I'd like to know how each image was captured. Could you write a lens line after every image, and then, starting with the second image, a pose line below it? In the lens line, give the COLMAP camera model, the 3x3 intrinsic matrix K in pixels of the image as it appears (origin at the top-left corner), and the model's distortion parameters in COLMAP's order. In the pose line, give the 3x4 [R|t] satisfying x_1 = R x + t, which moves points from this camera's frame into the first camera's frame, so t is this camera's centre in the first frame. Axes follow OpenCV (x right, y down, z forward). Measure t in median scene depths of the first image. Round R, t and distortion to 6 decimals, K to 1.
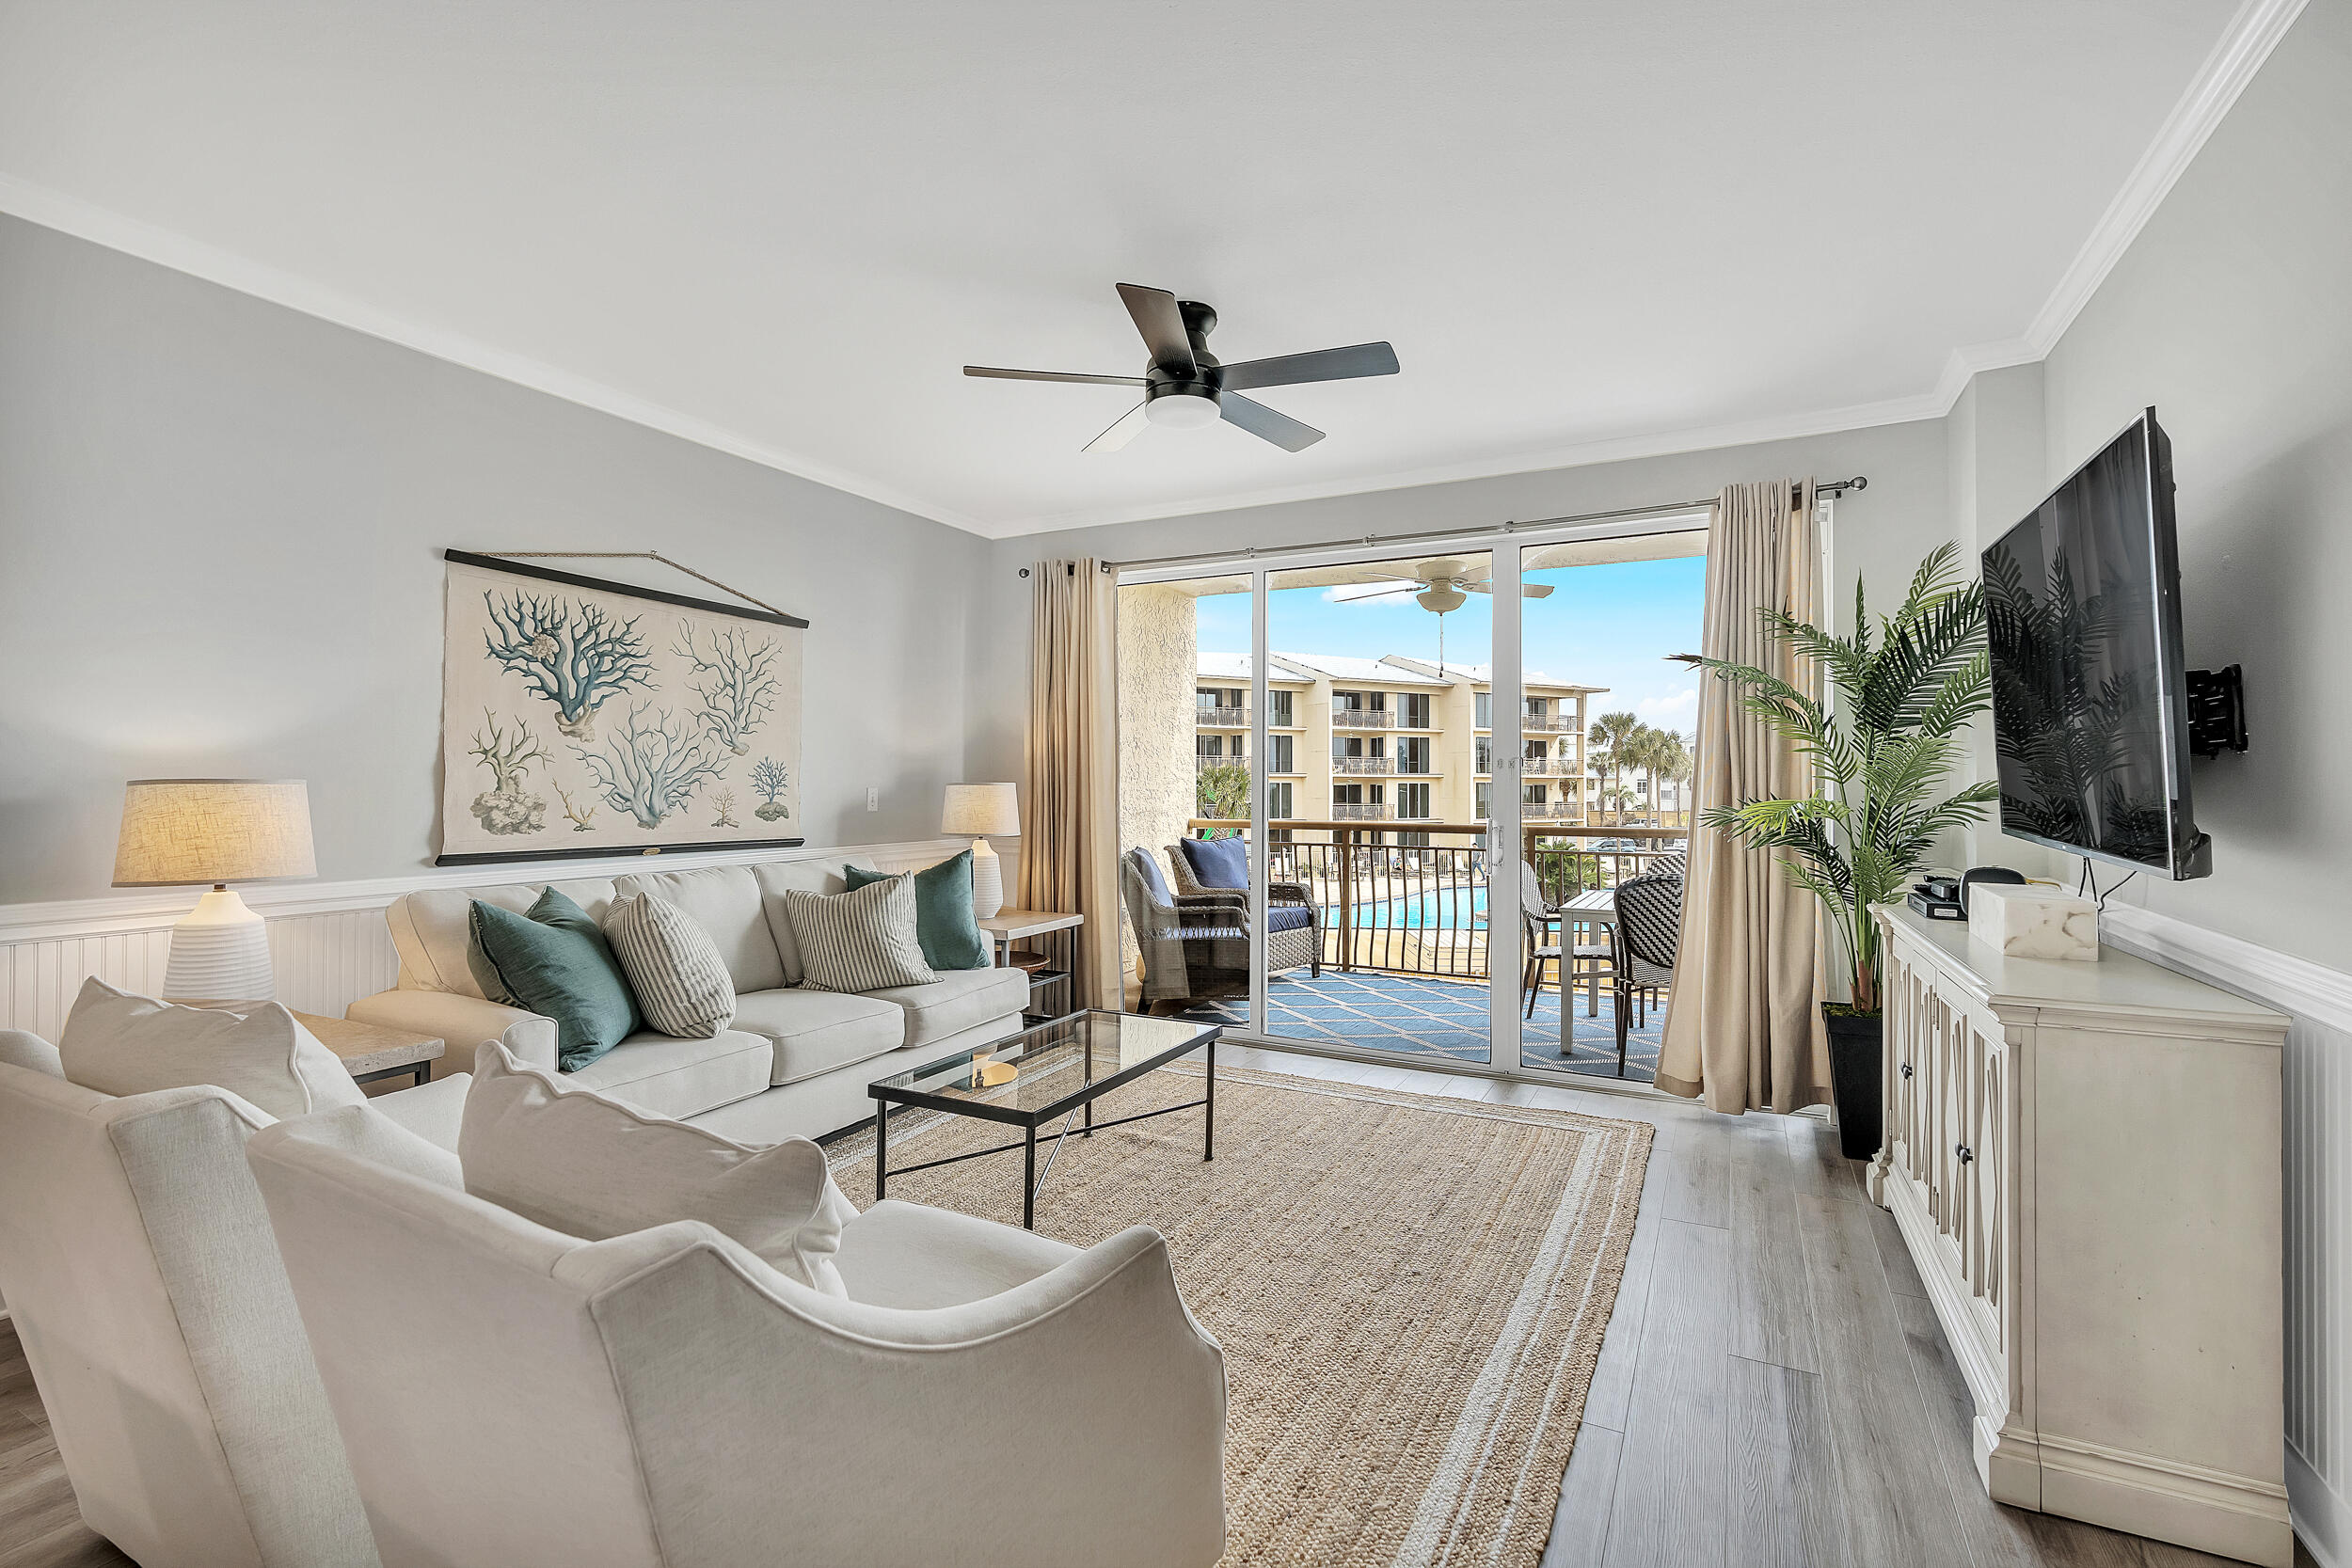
lens RADIAL K [[1058.6, 0, 1185.7], [0, 1058.6, 773.4], [0, 0, 1]] dist [-0.009933, 0.001940]
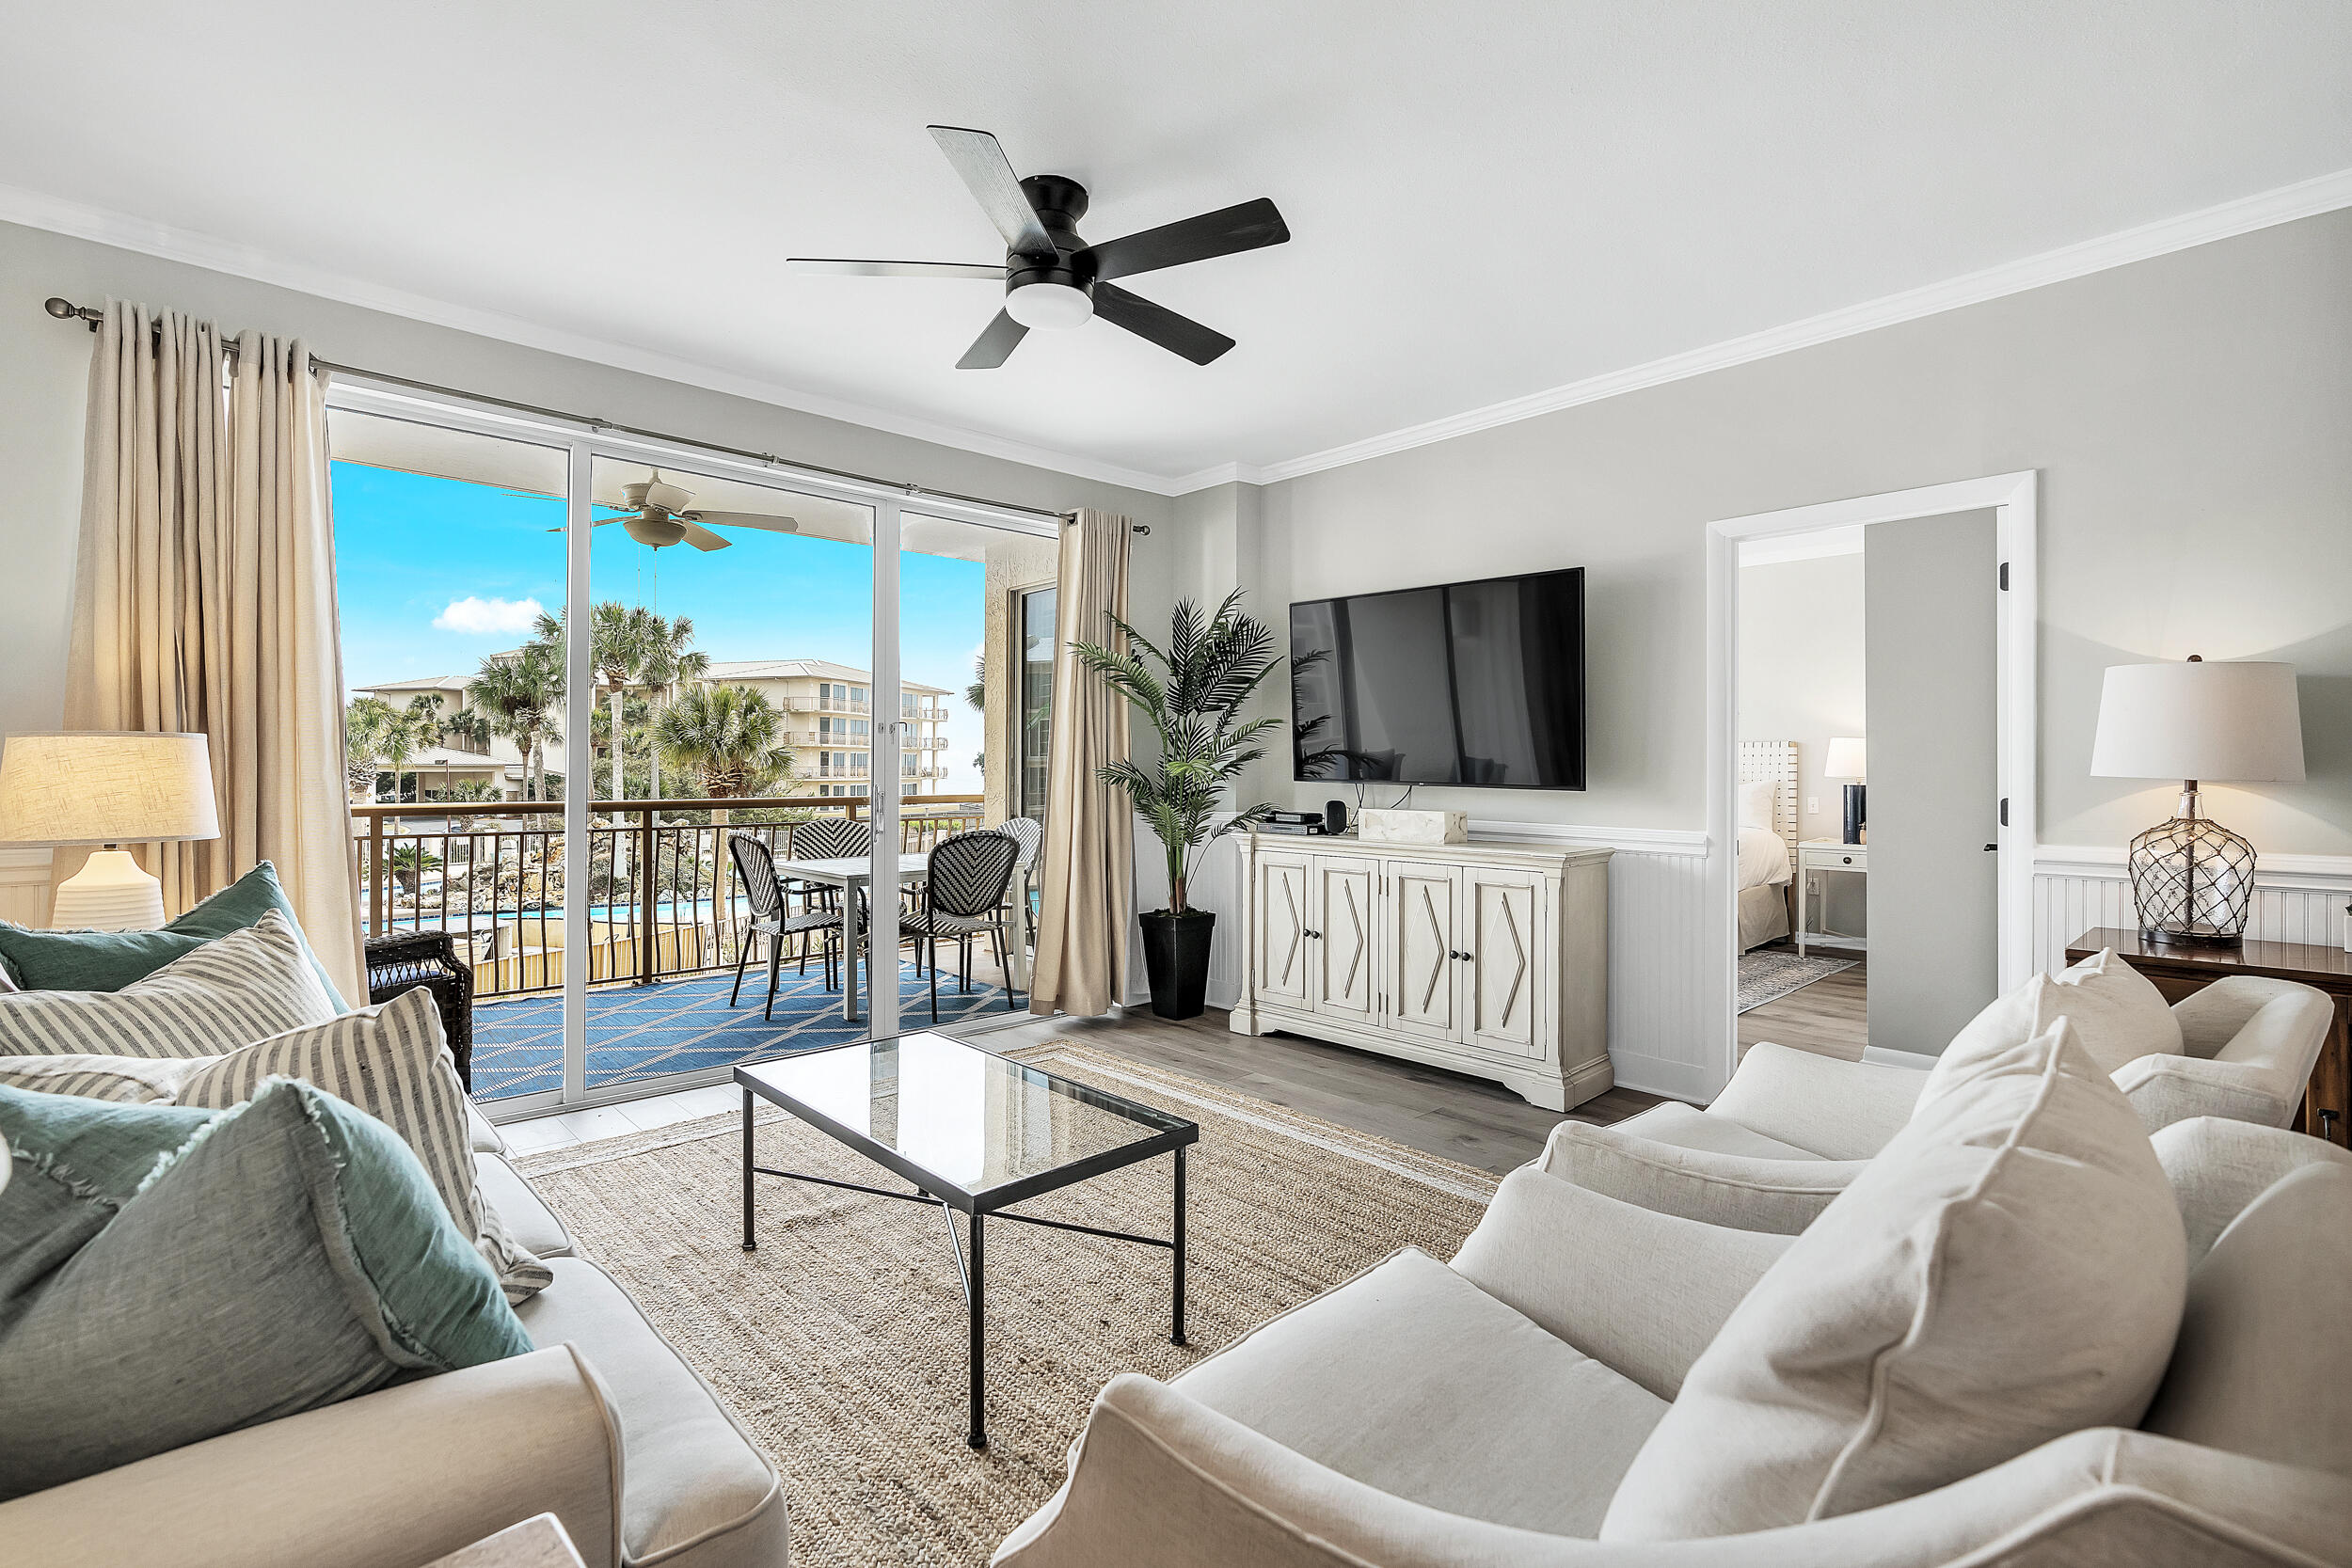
lens RADIAL K [[1058.6, 0, 1183.6], [0, 1058.6, 763.6], [0, 0, 1]] dist [-0.009933, 0.001940]
pose [[0.336894, 0.000771, 0.941542, -0.468247], [-0.009481, 0.999952, 0.002574, 0.016763], [-0.941495, -0.009793, 0.336885, 0.364975]]
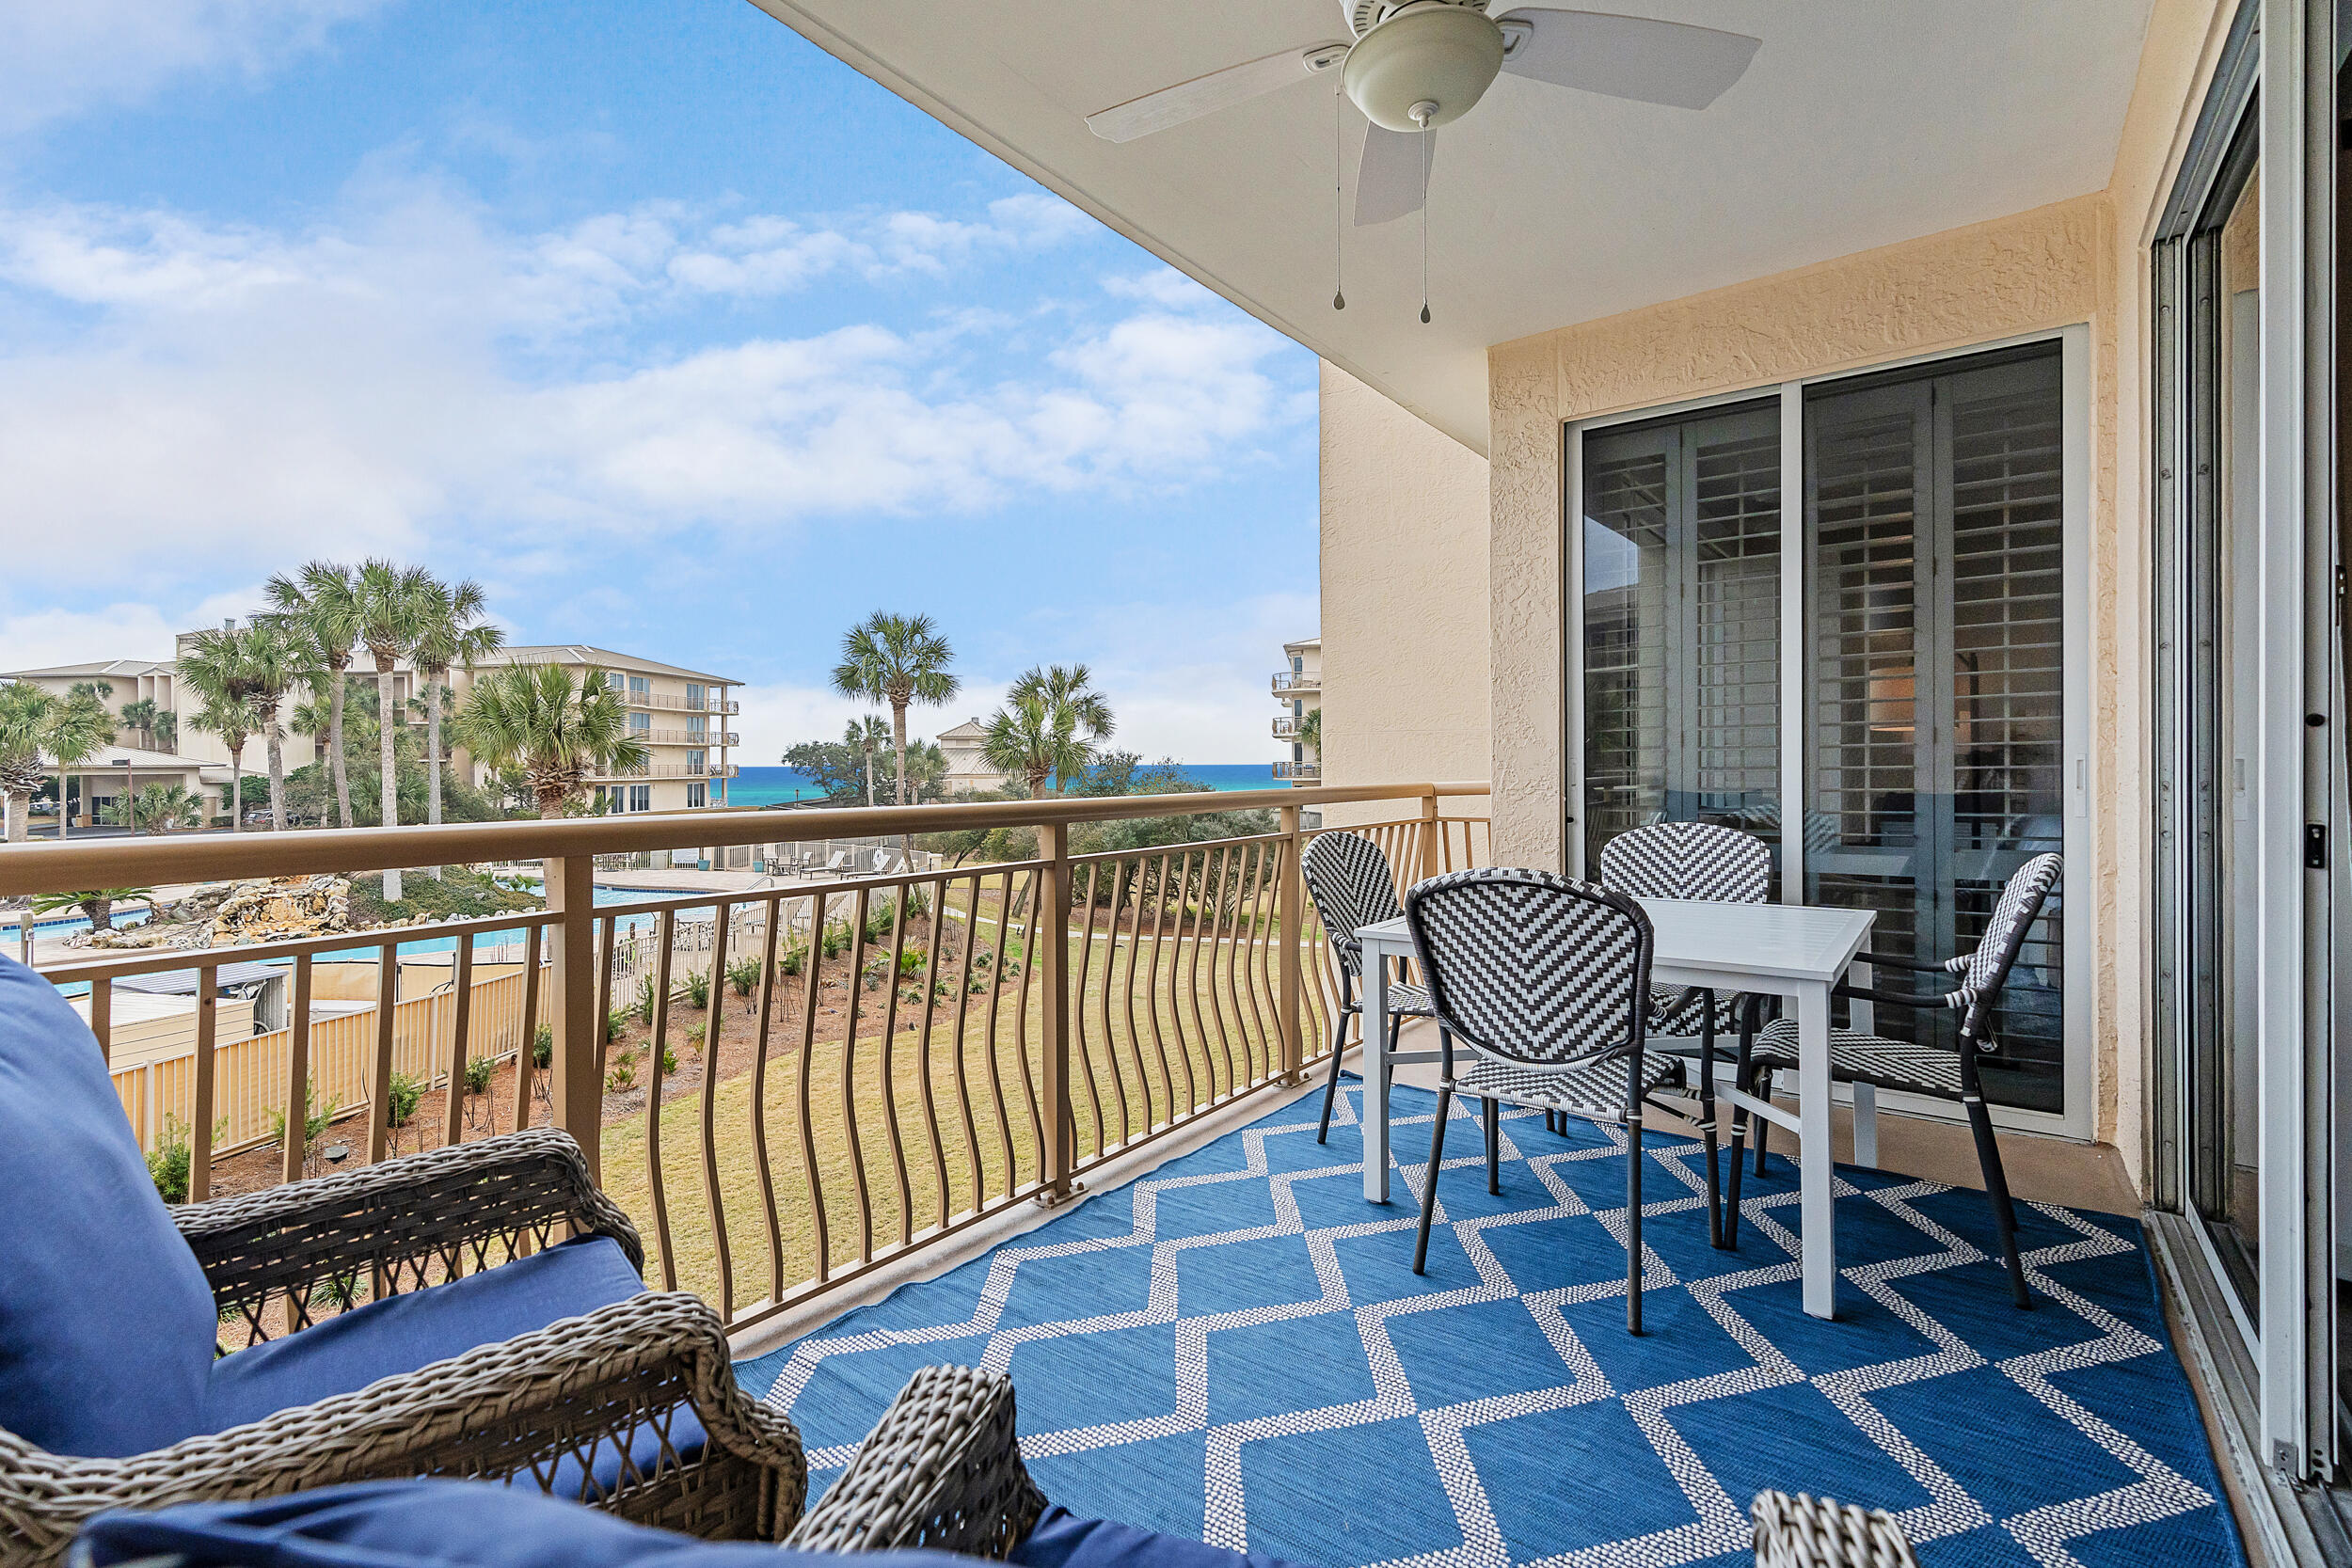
lens RADIAL K [[1073.5, 0, 1159.9], [0, 1073.5, 777.8], [0, 0, 1]] dist [-0.002708, -0.000680]
pose [[0.175915, -0.018582, 0.984230, -0.095391], [-0.002170, 0.999812, 0.019264, 0.044921], [-0.984403, -0.005525, 0.175842, 1.164831]]
